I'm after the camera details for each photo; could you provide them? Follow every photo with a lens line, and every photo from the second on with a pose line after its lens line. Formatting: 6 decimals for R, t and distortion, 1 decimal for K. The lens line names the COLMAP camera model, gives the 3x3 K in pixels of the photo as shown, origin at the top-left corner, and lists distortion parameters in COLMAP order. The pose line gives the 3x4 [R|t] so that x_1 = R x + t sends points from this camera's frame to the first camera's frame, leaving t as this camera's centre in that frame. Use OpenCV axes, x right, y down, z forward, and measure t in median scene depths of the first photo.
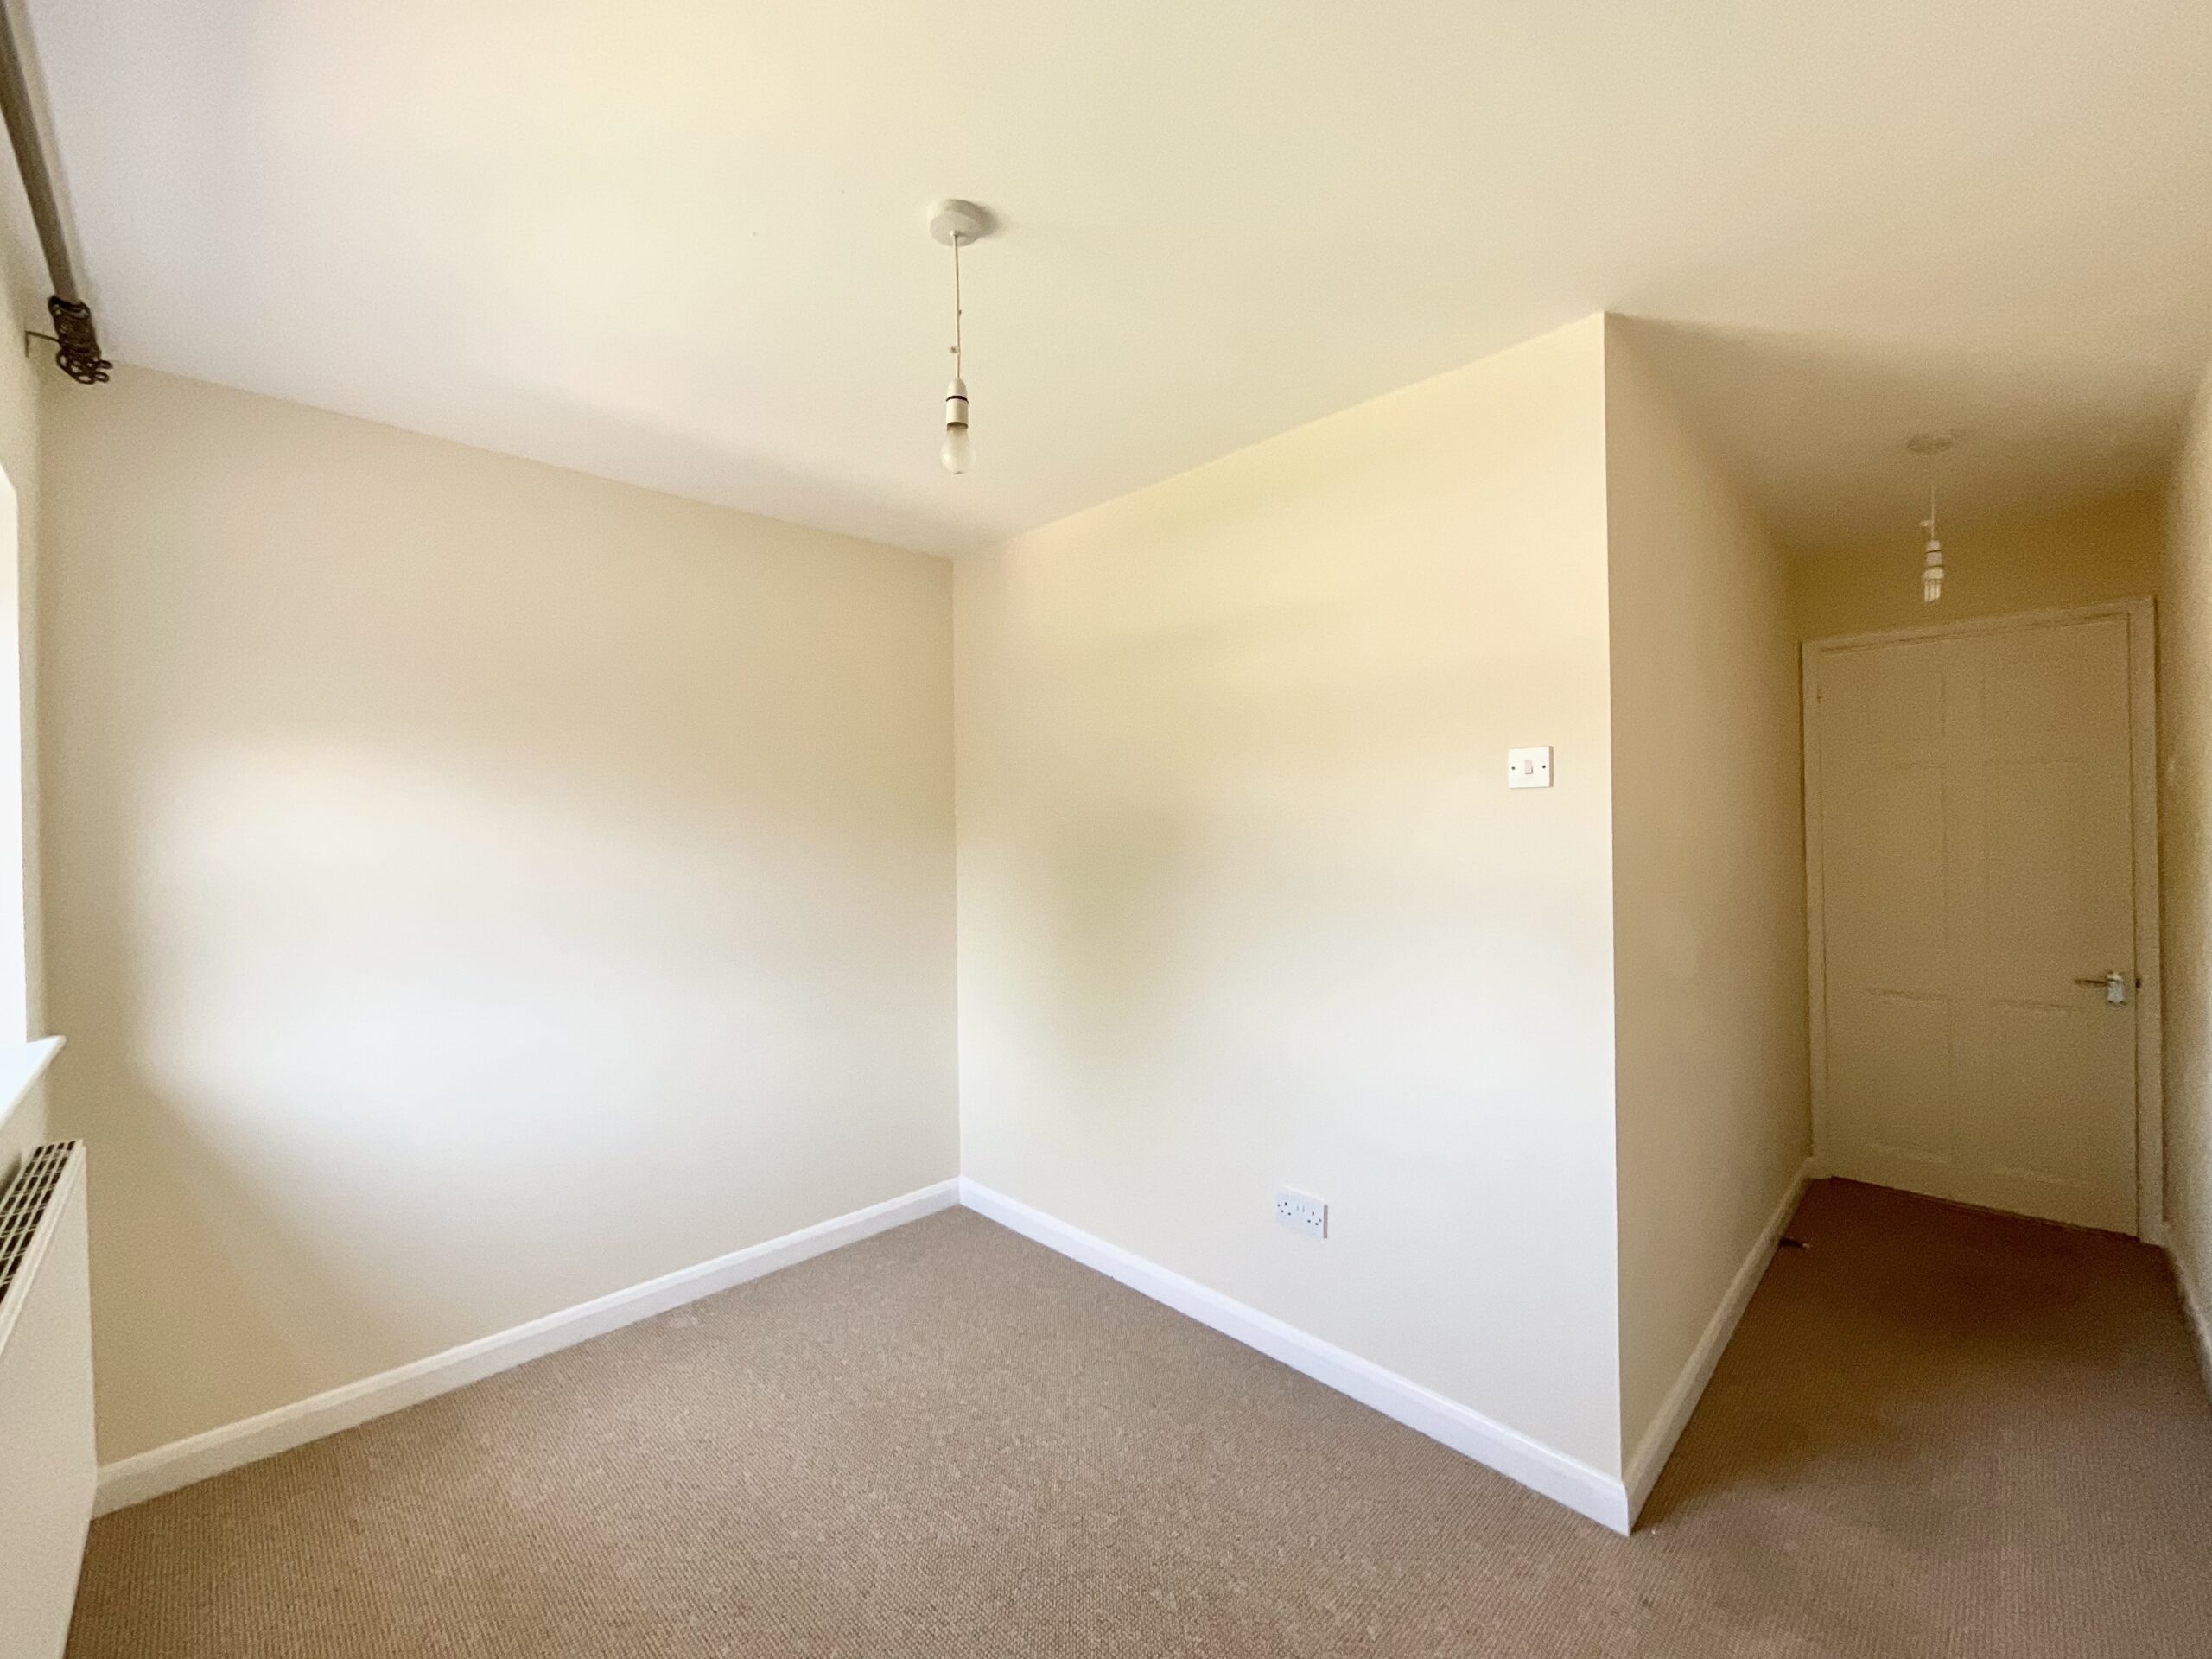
lens RADIAL K [[900.9, 0, 1107.5], [0, 900.9, 825.9], [0, 0, 1]] dist [-0.002178, 0.001413]
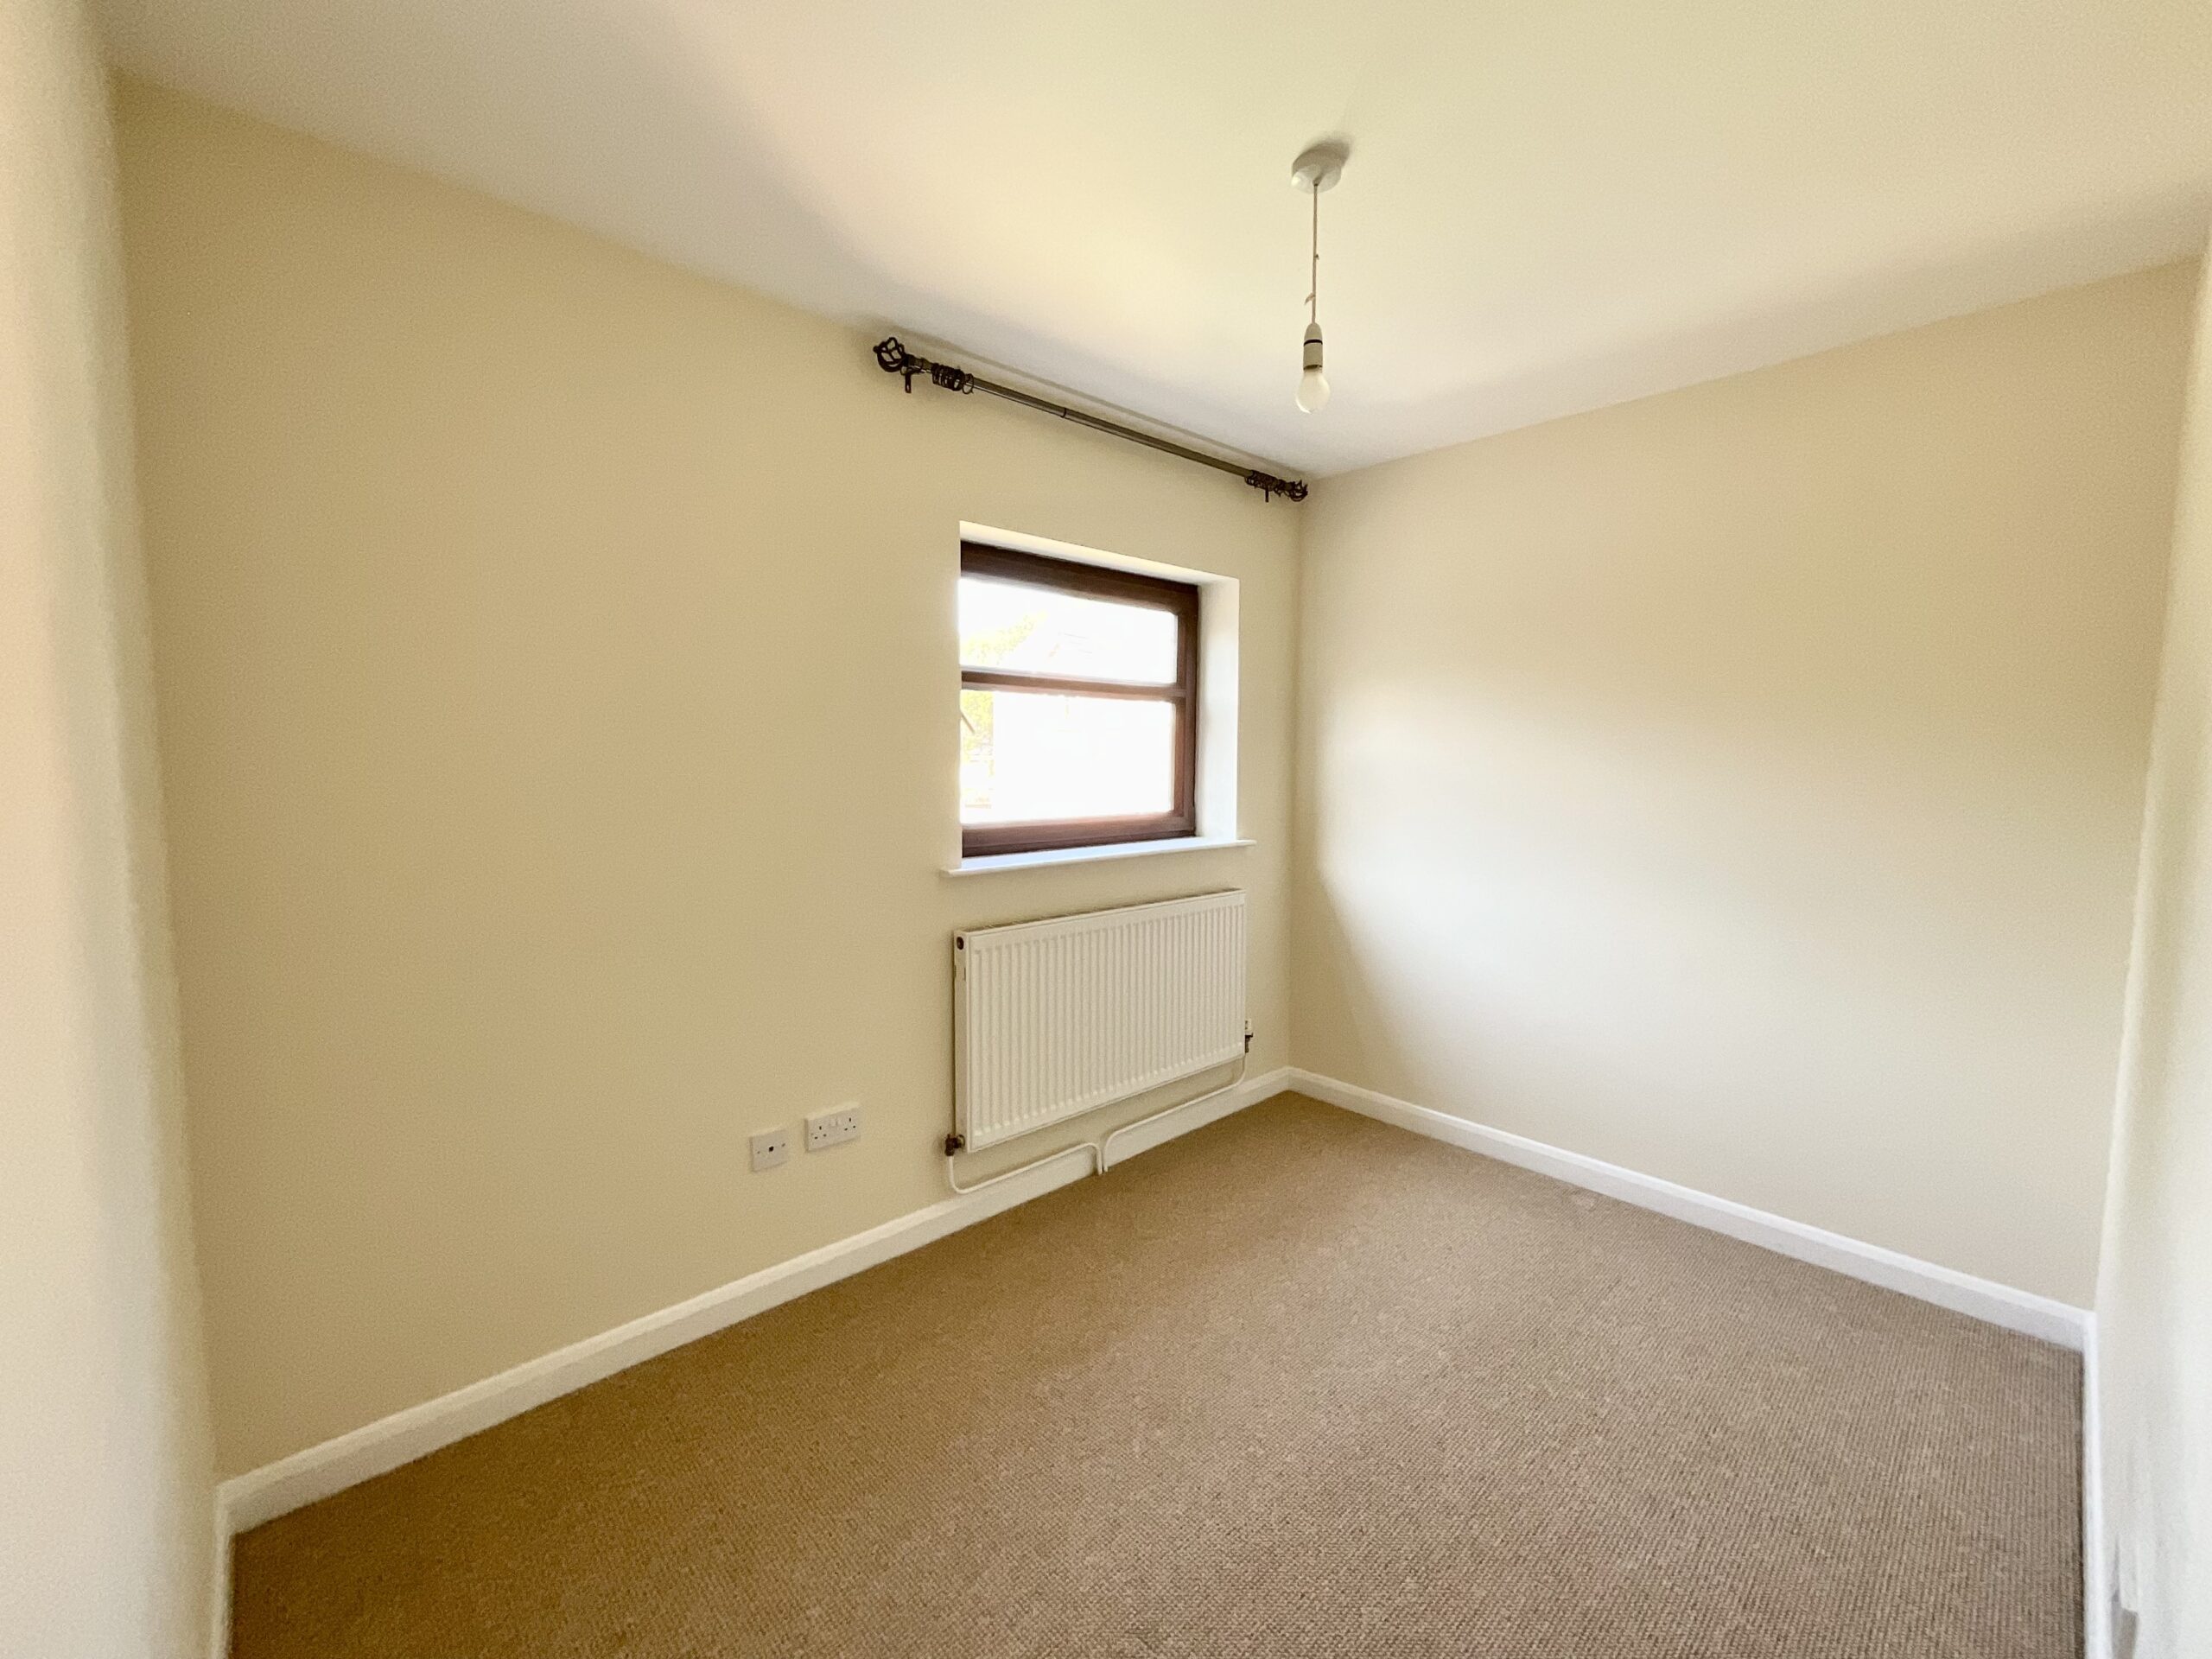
lens RADIAL K [[900.9, 0, 1107.5], [0, 900.9, 829.7], [0, 0, 1]] dist [-0.002178, 0.001413]
pose [[-0.015865, 0.102221, -0.994635, 0.599473], [-0.003113, 0.994751, 0.102282, -0.000604], [0.999869, 0.004719, -0.015463, 0.472365]]
